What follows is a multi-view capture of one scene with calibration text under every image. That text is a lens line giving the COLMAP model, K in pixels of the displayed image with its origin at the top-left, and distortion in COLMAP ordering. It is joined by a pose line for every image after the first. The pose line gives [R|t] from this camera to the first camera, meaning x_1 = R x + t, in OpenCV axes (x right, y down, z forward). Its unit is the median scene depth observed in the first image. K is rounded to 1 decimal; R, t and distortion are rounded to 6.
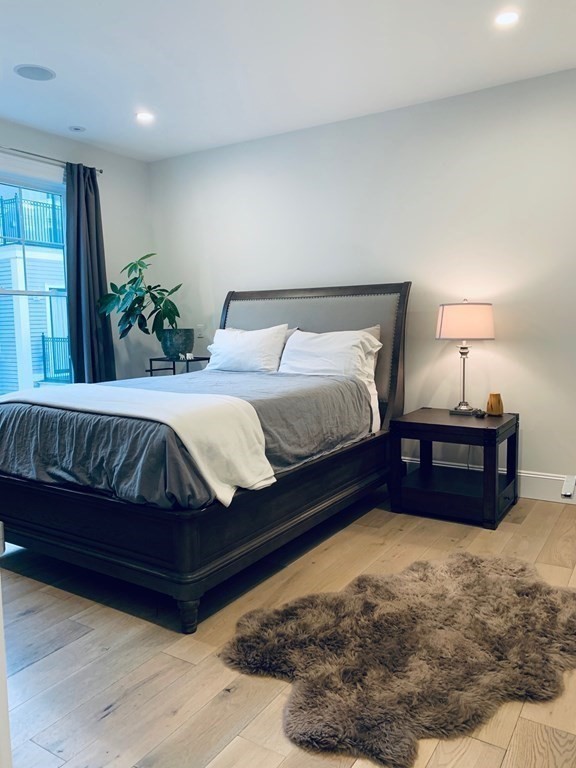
lens RADIAL K [[587.0, 0, 288.0], [0, 587.0, 384.0], [0, 0, 1]] dist [0.046403, -0.041931]
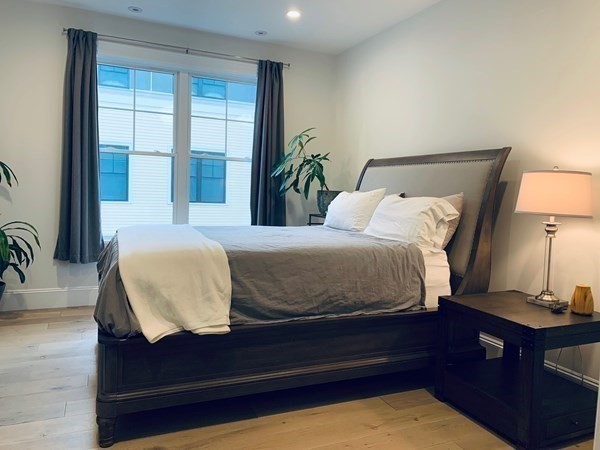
lens RADIAL K [[458.6, 0, 302.7], [0, 458.6, 221.0], [0, 0, 1]] dist [0.046403, -0.041931]
pose [[0.833699, 0.084966, -0.545643, 0.364080], [-0.108252, 0.994067, -0.010606, -0.022517], [0.541505, 0.067909, 0.837950, 0.269309]]
